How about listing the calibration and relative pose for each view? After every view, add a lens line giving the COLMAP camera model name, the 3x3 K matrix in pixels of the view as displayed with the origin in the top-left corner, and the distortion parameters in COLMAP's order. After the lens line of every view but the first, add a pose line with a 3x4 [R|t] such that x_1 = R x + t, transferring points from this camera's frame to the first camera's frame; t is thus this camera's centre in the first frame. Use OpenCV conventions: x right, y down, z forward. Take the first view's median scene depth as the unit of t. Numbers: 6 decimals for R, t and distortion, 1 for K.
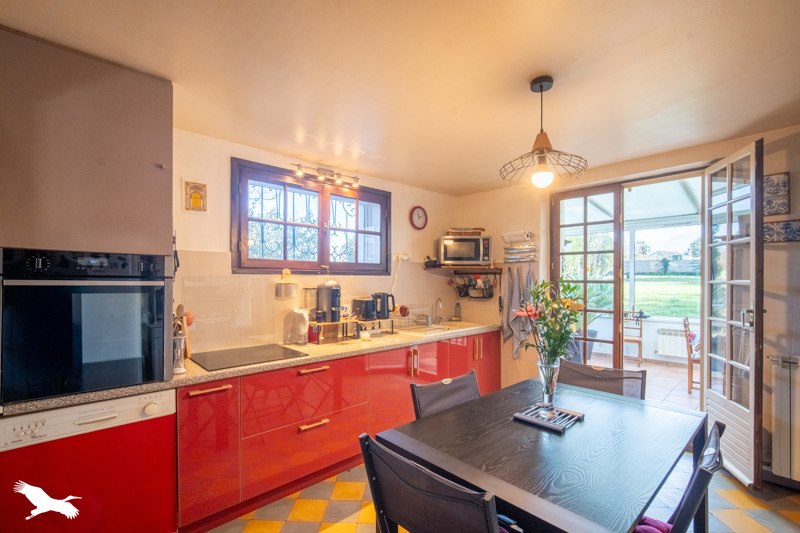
lens RADIAL K [[354.9, 0, 401.4], [0, 354.9, 272.8], [0, 0, 1]] dist [-0.009231, 0.001908]
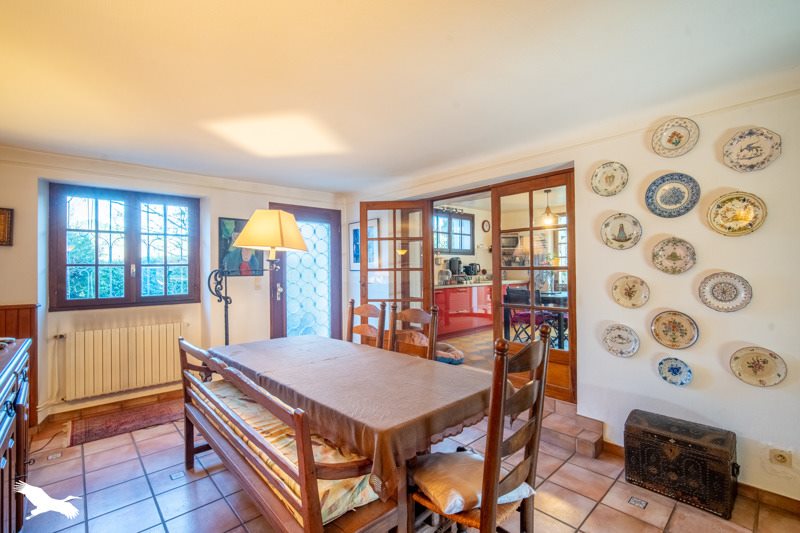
lens RADIAL K [[354.9, 0, 398.2], [0, 354.9, 264.8], [0, 0, 1]] dist [-0.009231, 0.001908]
pose [[0.998985, -0.016692, -0.041828, -0.409577], [0.016651, 0.999860, -0.001339, 0.061217], [0.041845, 0.000641, 0.999124, -1.112398]]
